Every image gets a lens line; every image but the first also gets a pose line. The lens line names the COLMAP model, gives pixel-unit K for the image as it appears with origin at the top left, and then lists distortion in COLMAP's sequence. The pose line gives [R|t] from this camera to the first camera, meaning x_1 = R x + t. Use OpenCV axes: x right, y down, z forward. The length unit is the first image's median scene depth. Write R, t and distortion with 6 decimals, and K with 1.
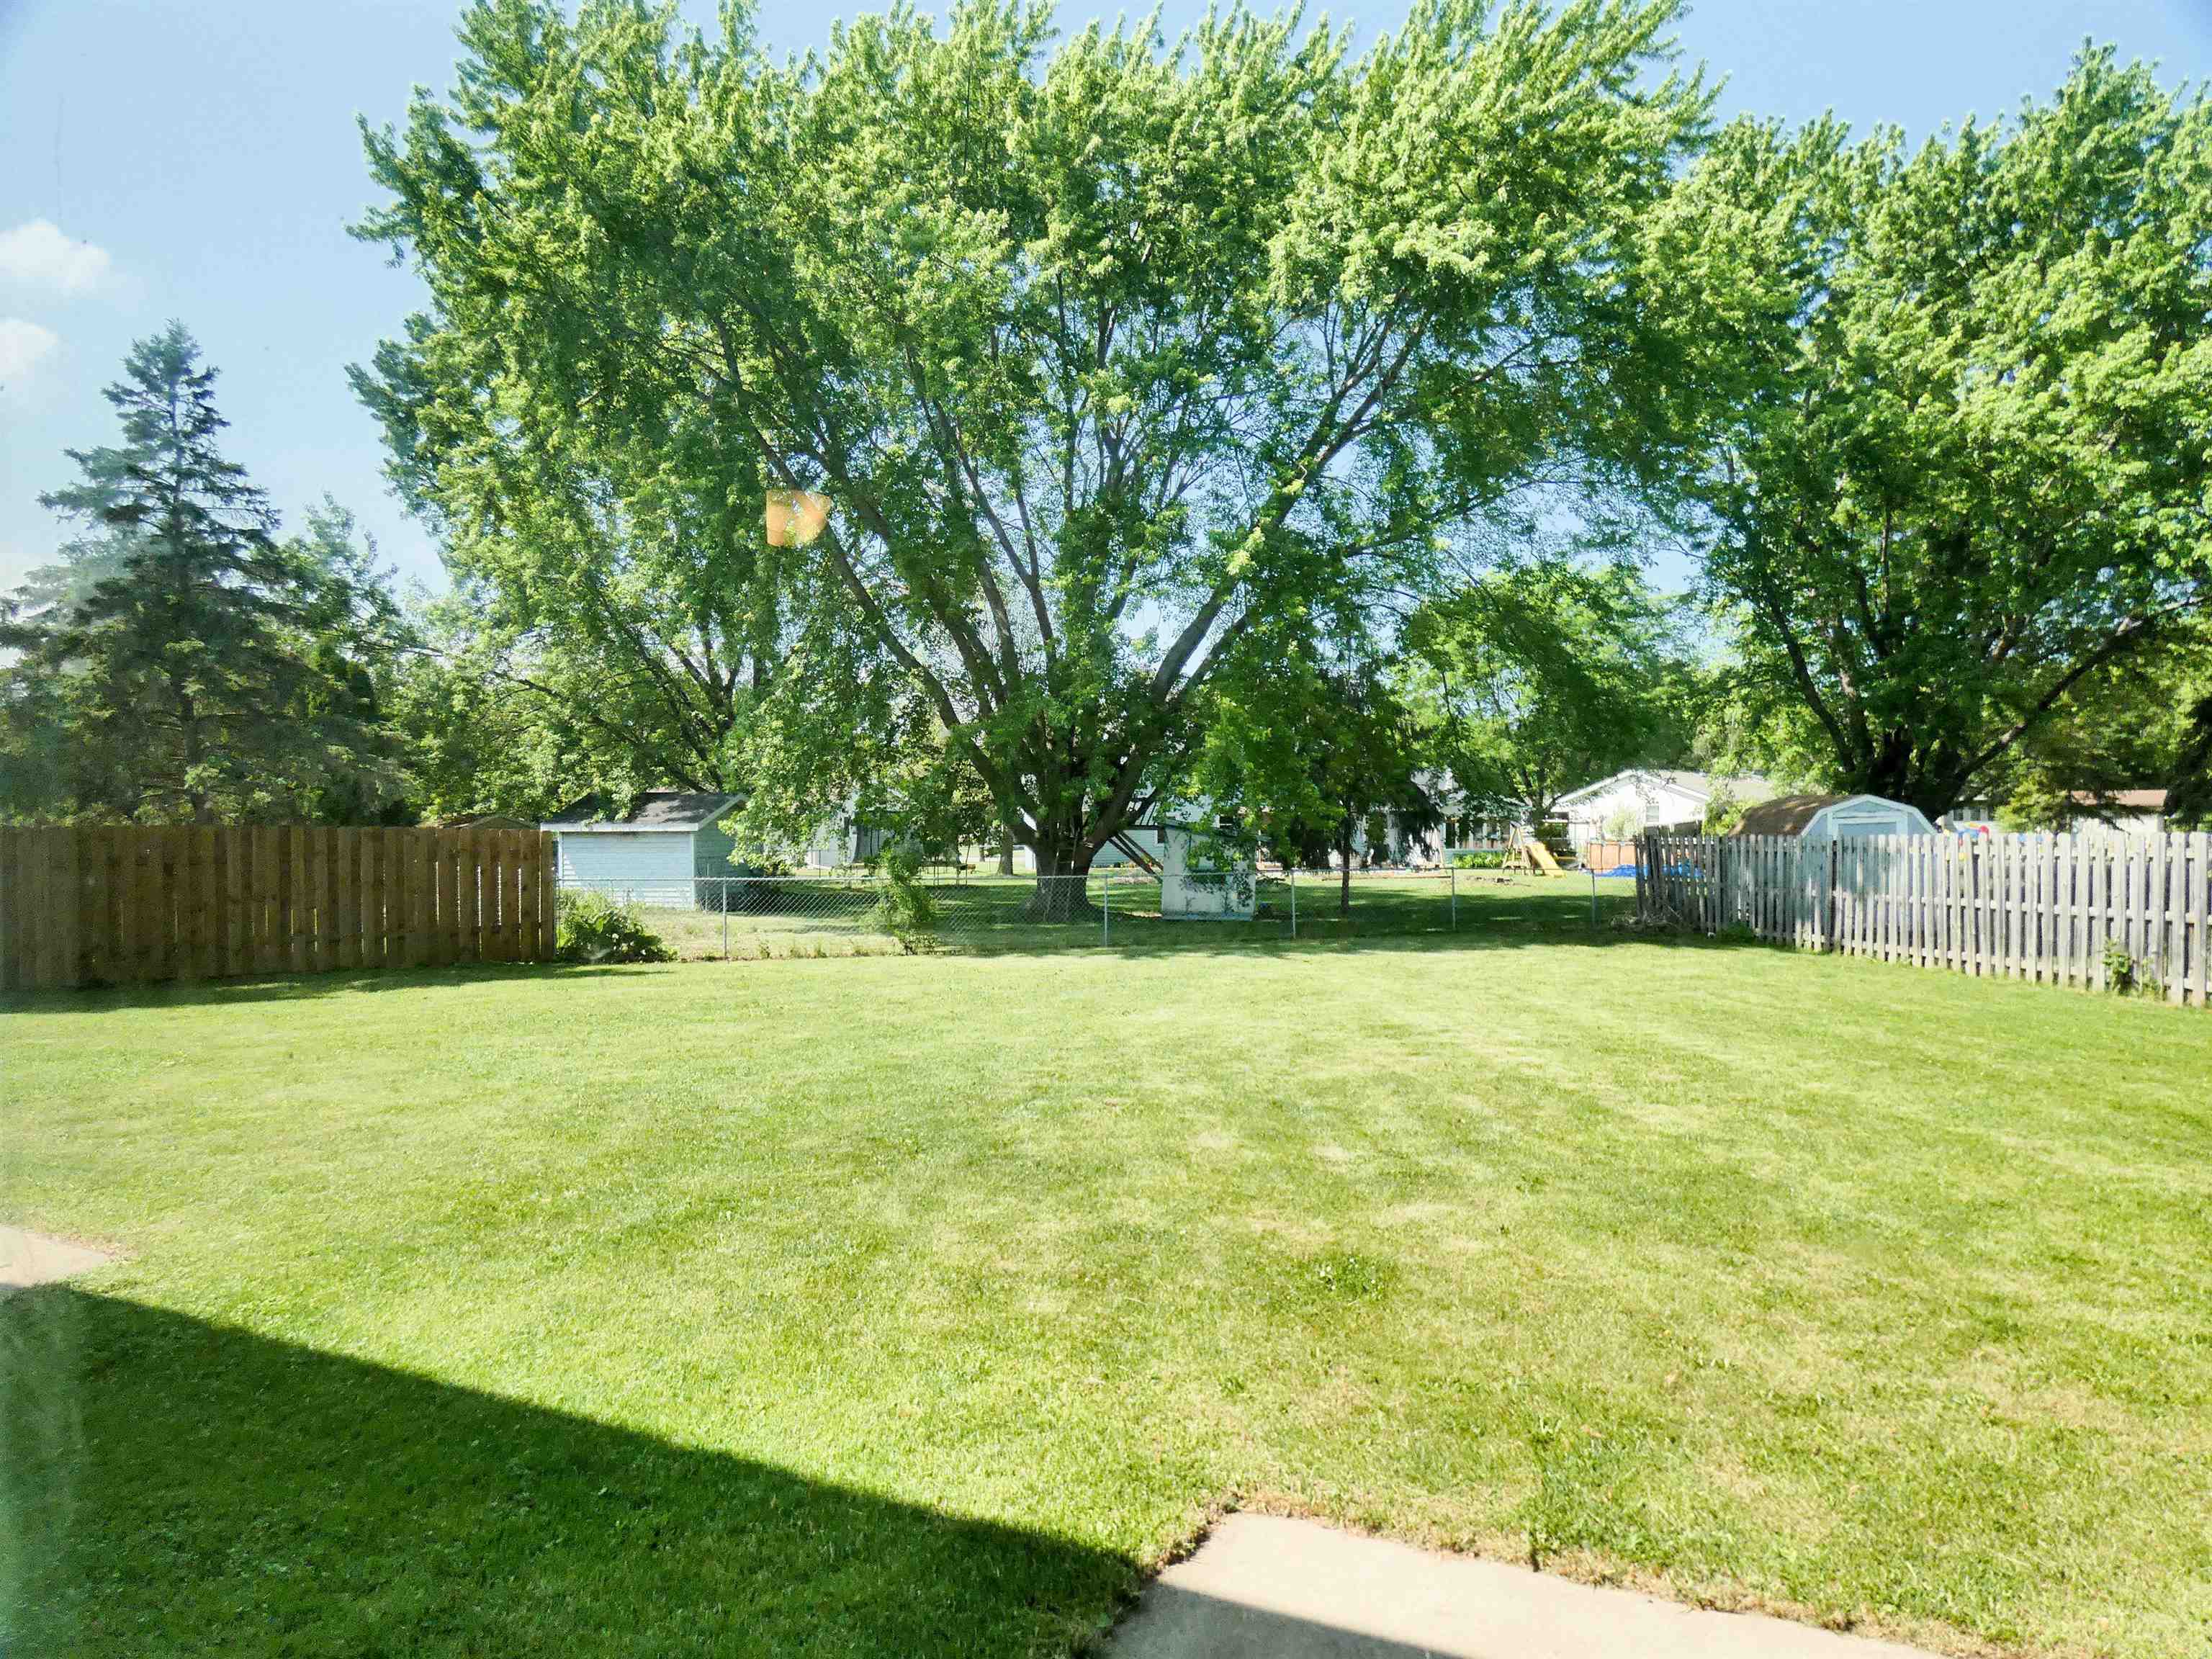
lens RADIAL K [[1385.6, 0, 1106.0], [0, 1385.6, 829.5], [0, 0, 1]] dist [-0.002339, -0.000367]
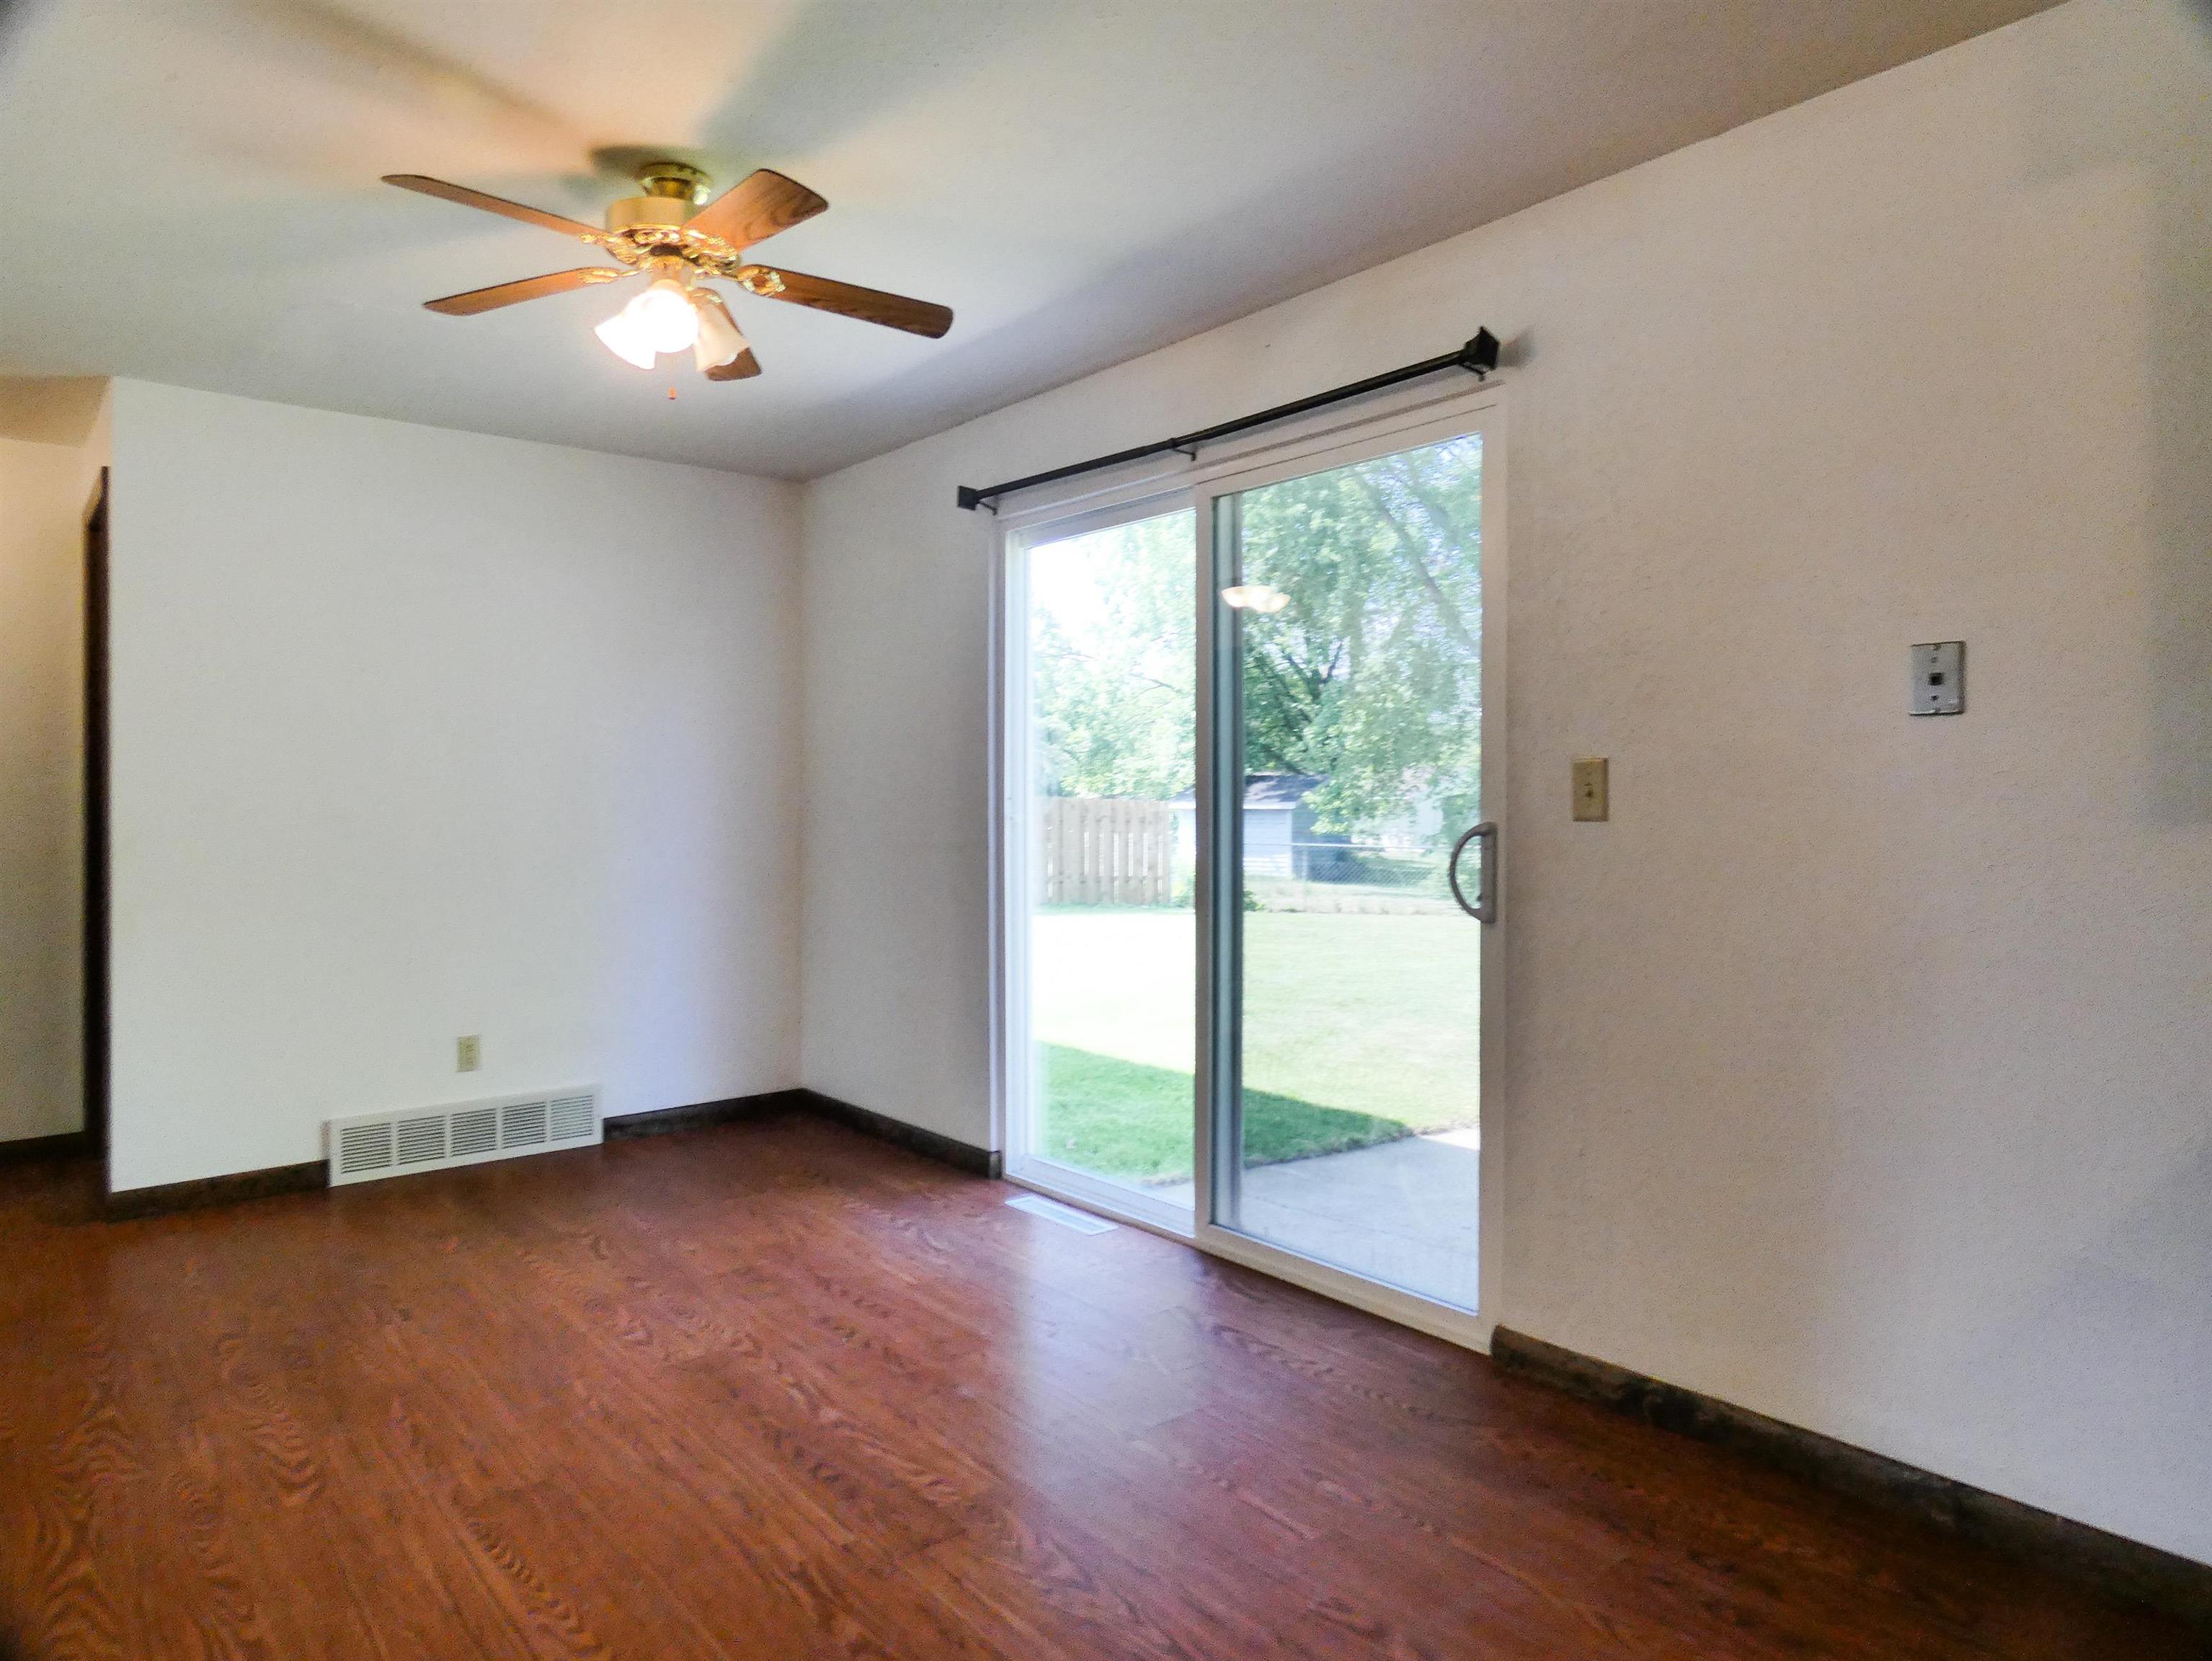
lens RADIAL K [[1384.2, 0, 1115.3], [0, 1384.2, 816.7], [0, 0, 1]] dist [0.002150, -0.000013]
pose [[0.909552, 0.013021, -0.415387, 0.048449], [-0.013463, 0.999908, 0.001865, 0.008437], [0.415373, 0.003896, 0.909643, -0.101833]]
